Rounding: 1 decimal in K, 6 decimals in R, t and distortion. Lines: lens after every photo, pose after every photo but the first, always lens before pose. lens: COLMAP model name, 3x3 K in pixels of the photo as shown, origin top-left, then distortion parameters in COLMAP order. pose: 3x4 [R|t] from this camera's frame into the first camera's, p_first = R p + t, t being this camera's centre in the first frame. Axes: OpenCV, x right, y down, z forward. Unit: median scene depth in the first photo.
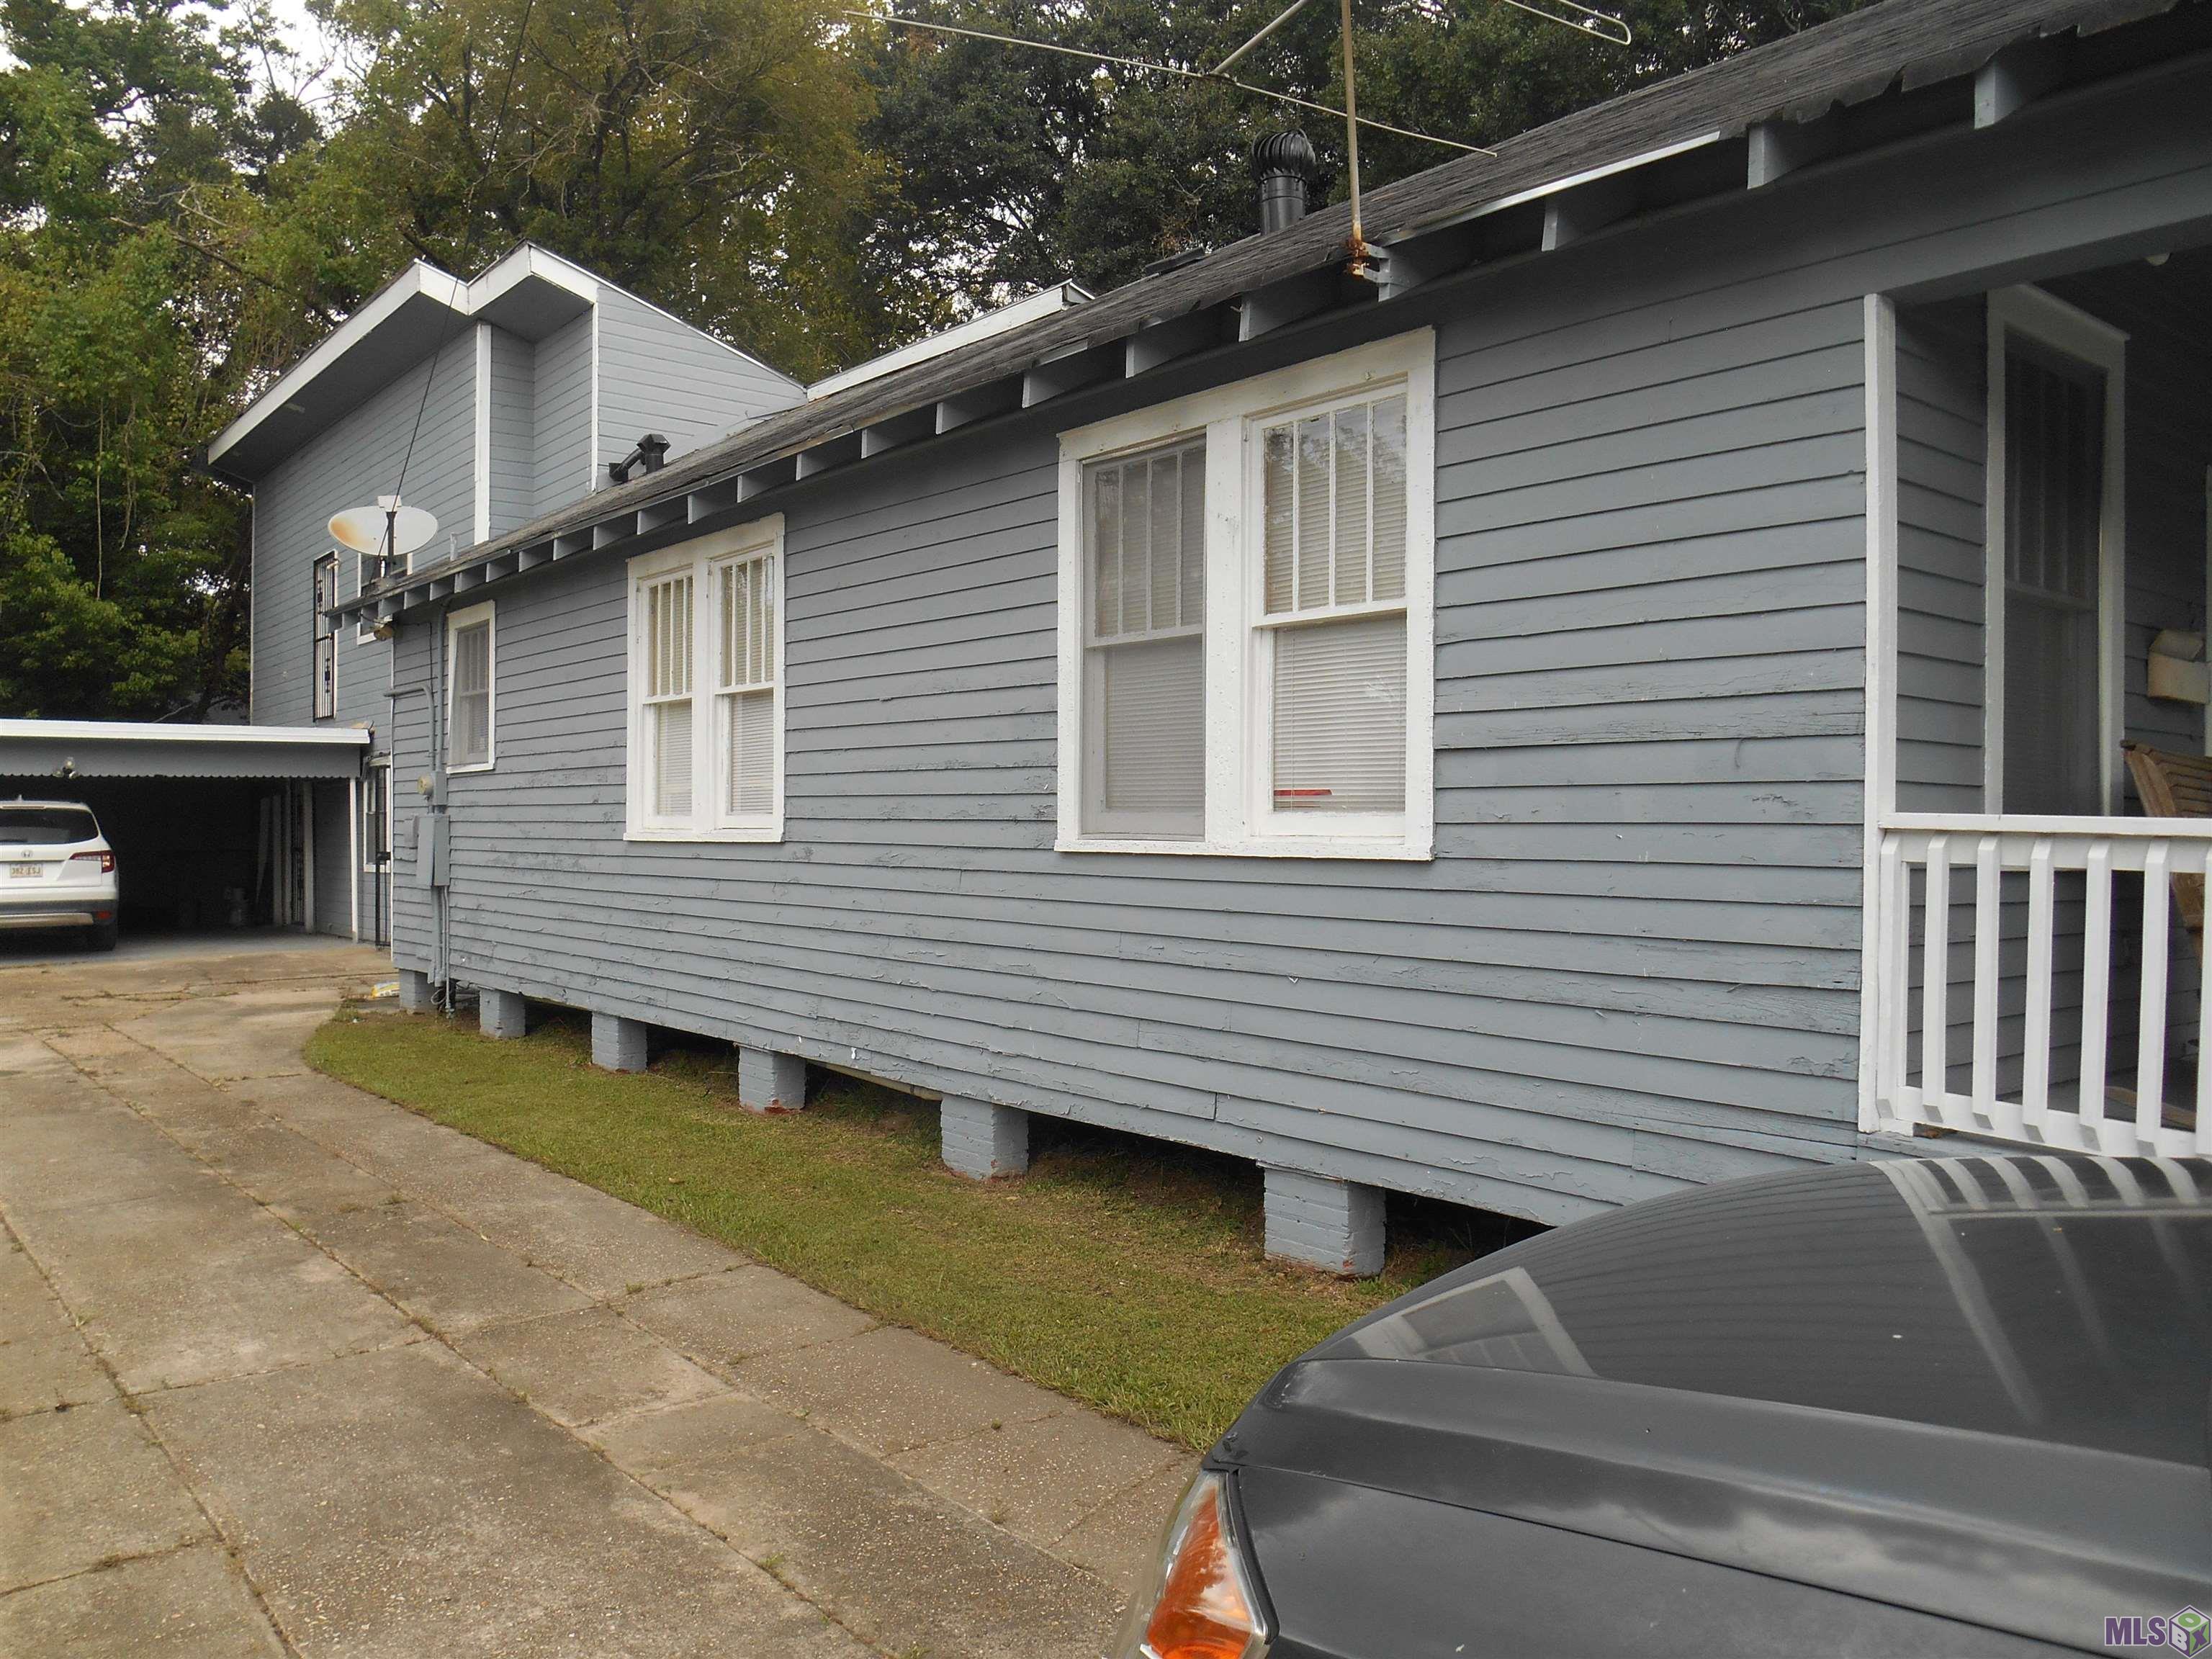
lens RADIAL K [[1650.0, 0, 1113.0], [0, 1650.0, 826.9], [0, 0, 1]] dist [-0.021531, -0.001926]
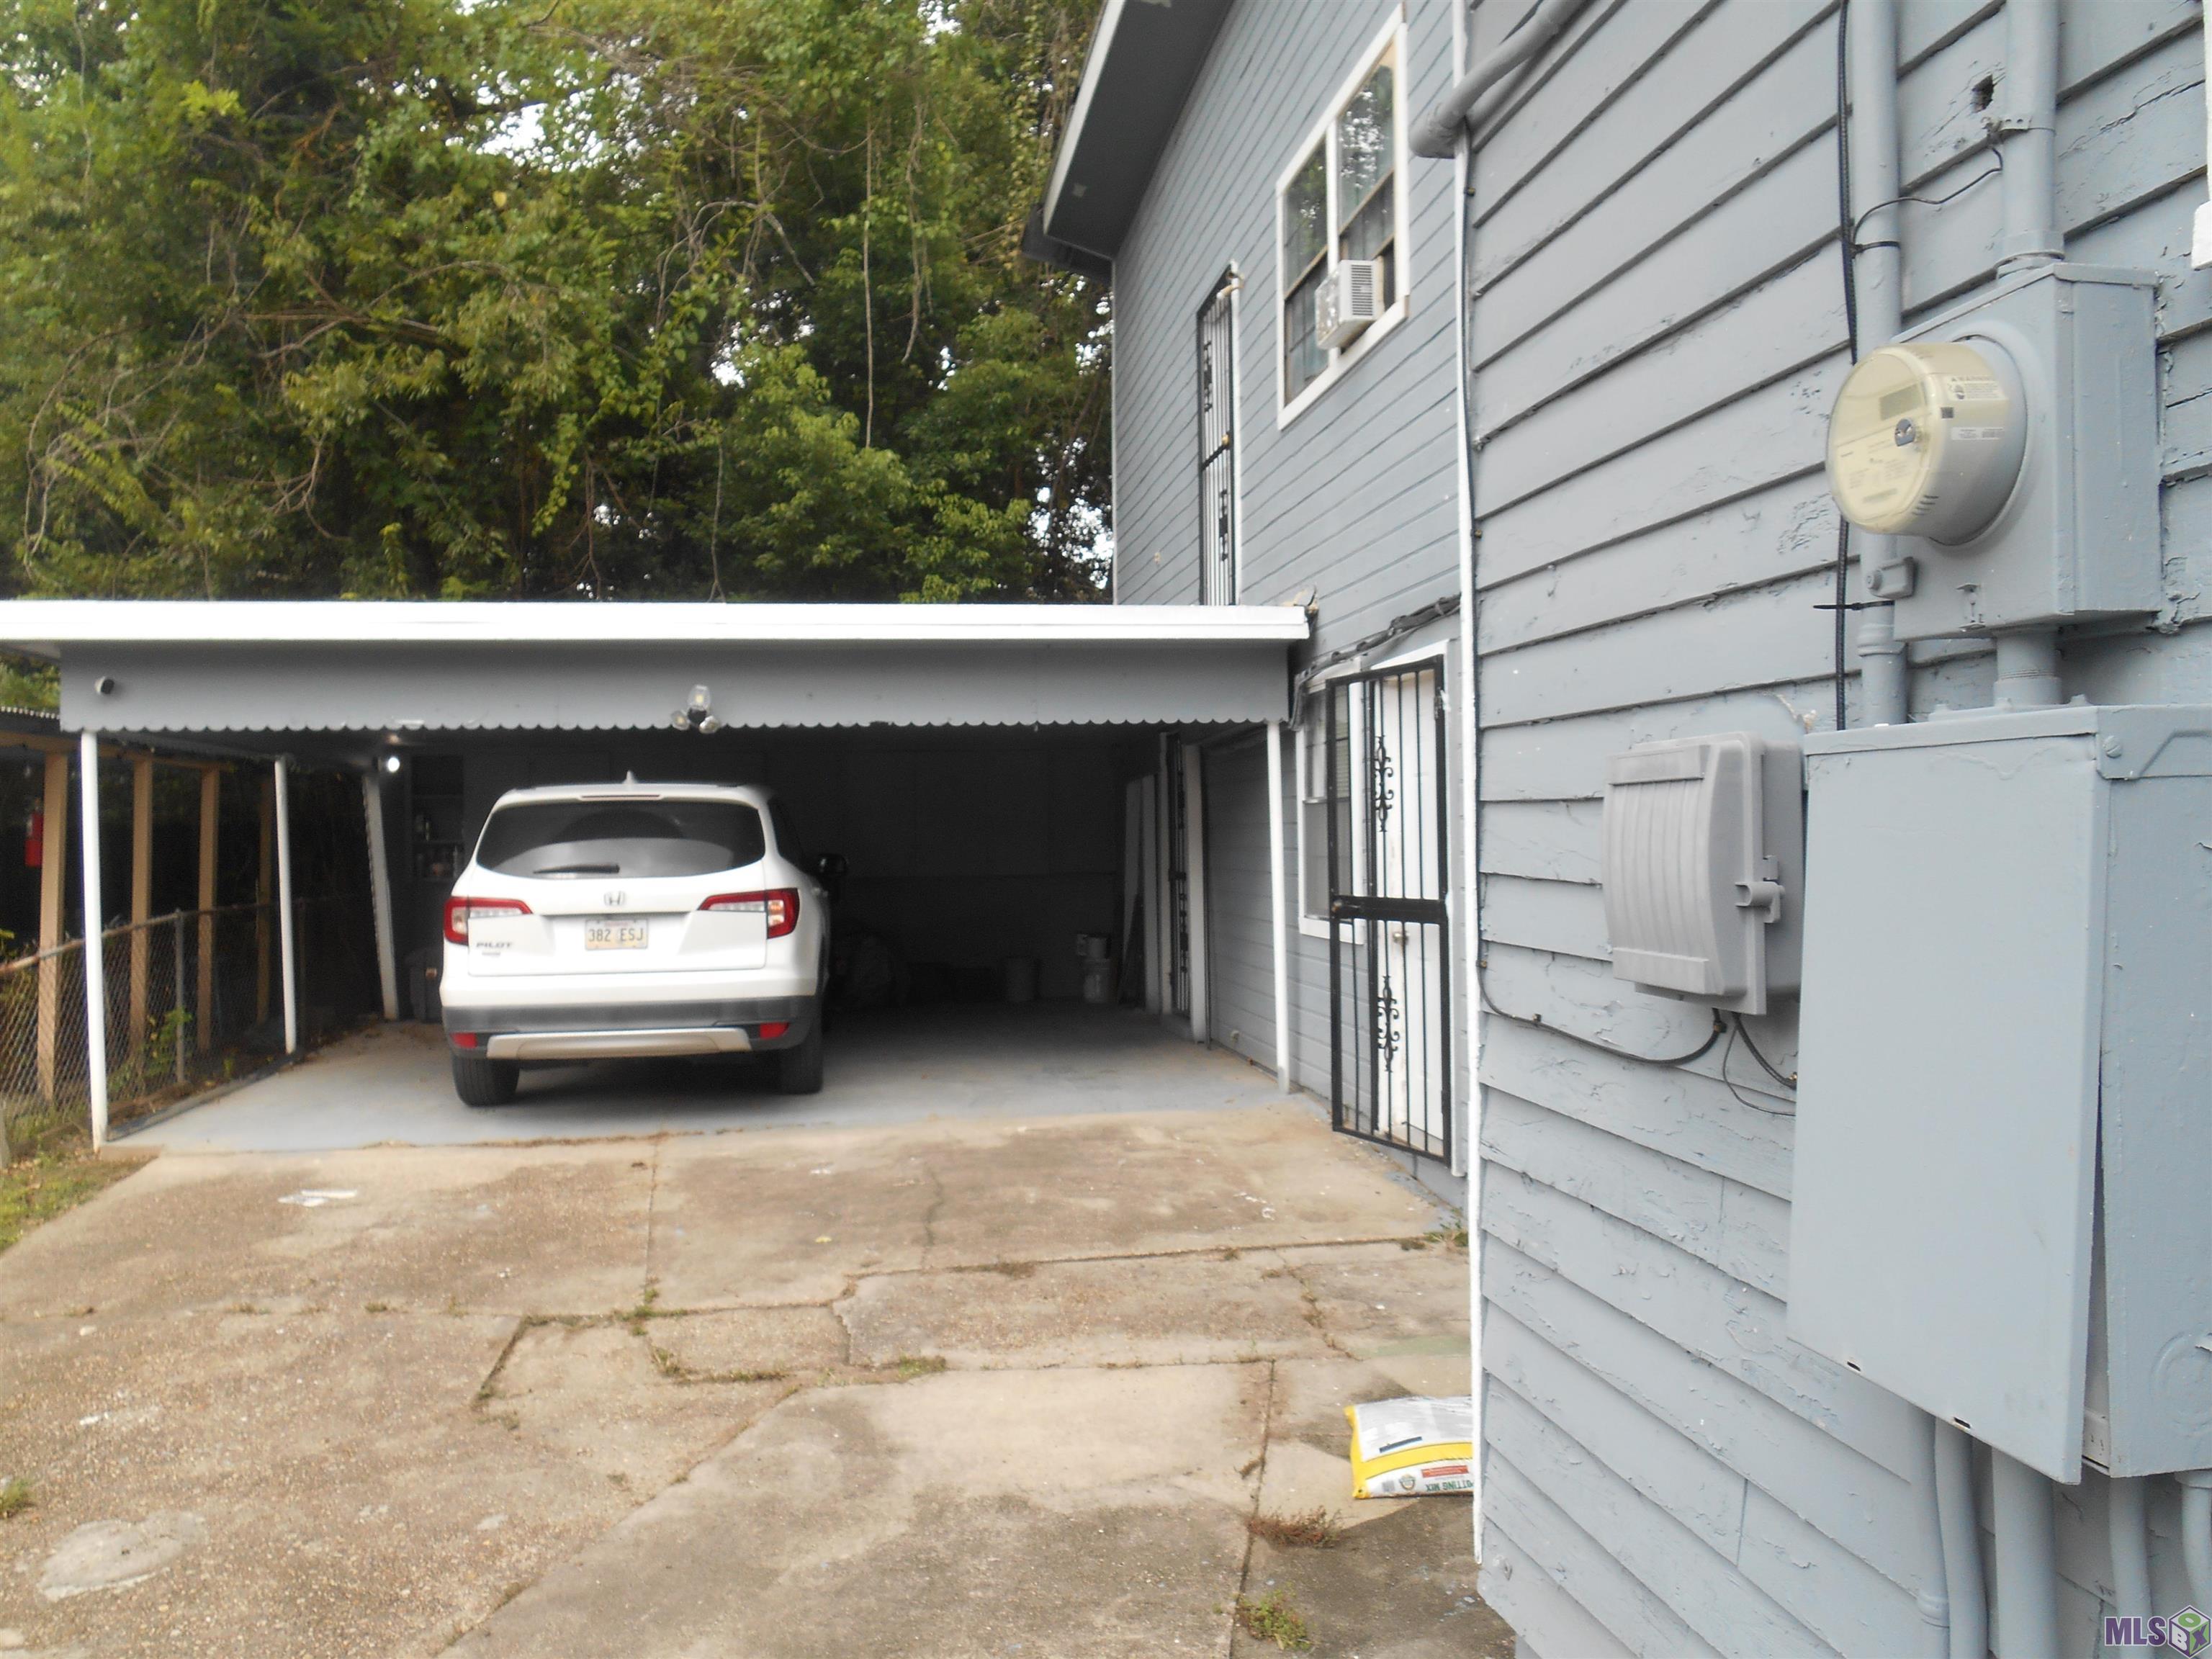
lens RADIAL K [[1650.0, 0, 1099.4], [0, 1650.0, 817.6], [0, 0, 1]] dist [-0.021531, -0.001926]
pose [[0.858927, -0.014137, -0.511903, -0.256386], [0.011226, 0.999898, -0.008776, -0.000285], [0.511976, 0.001791, 0.858998, 0.551558]]
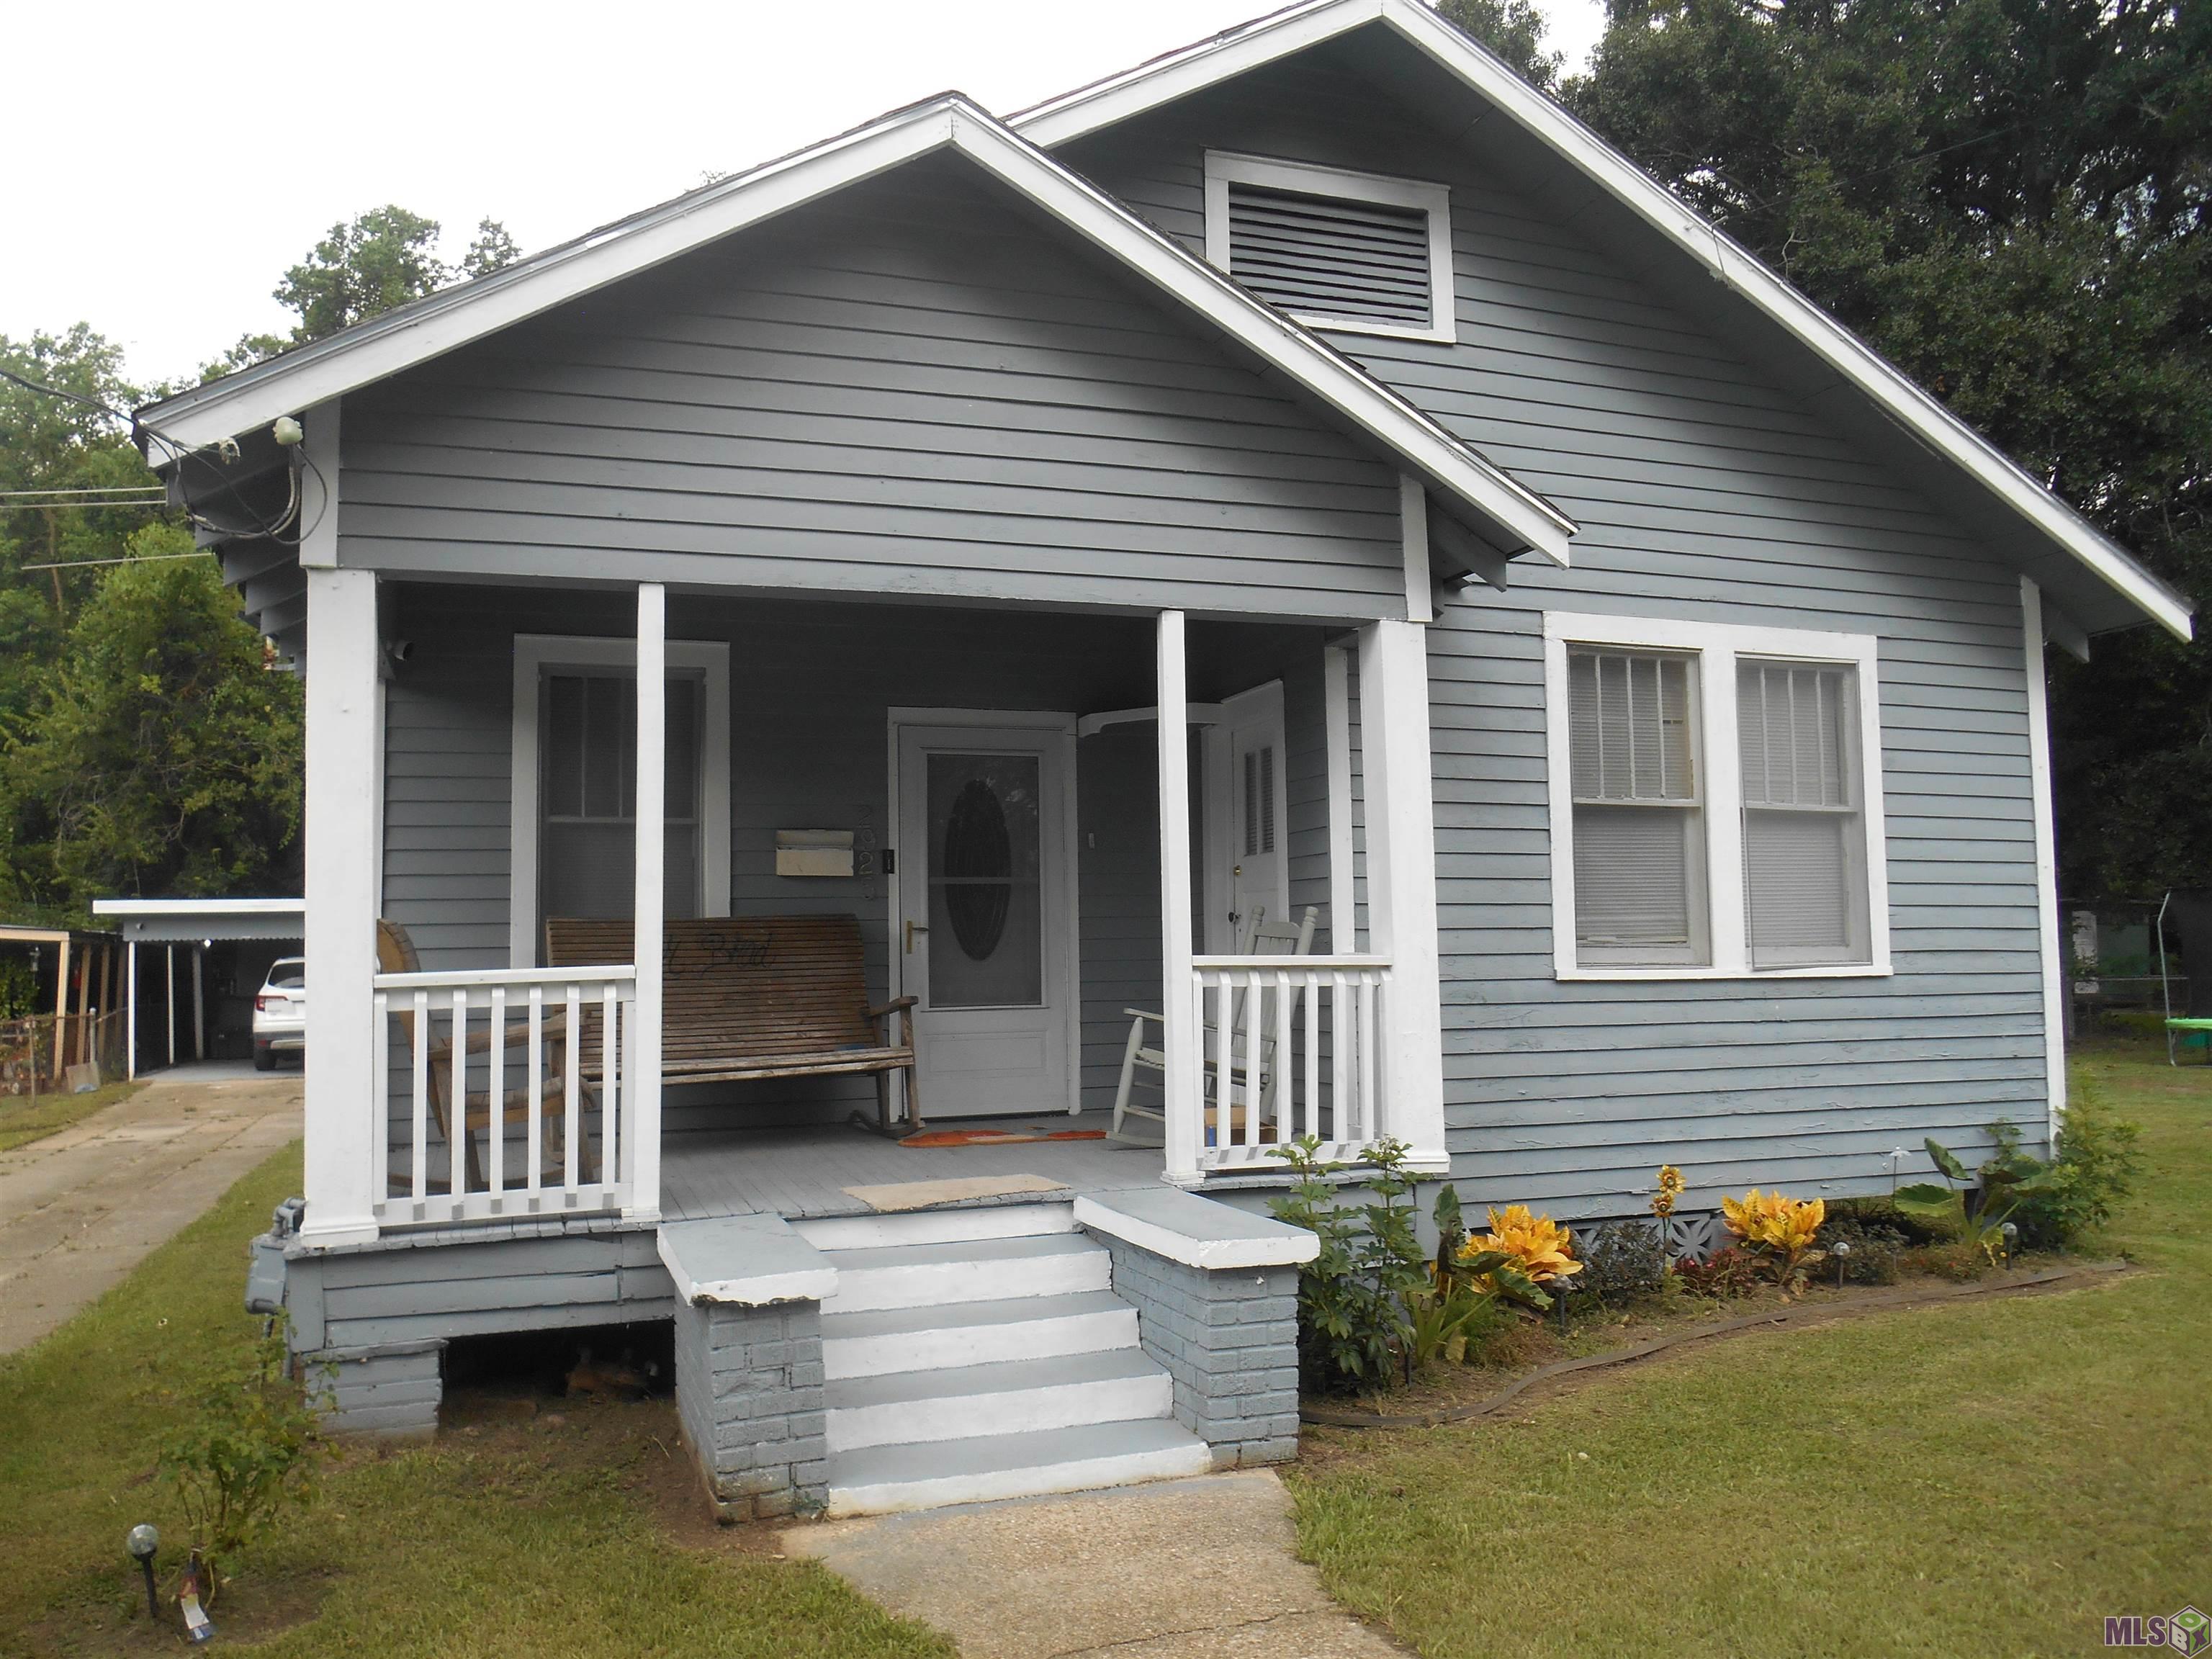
lens RADIAL K [[1650.0, 0, 1100.0], [0, 1650.0, 827.9], [0, 0, 1]] dist [-0.021531, -0.001926]
pose [[0.938074, -0.042930, -0.343765, 0.331742], [0.016000, 0.996602, -0.080798, -0.001739], [0.346065, 0.070294, 0.935573, -0.037172]]
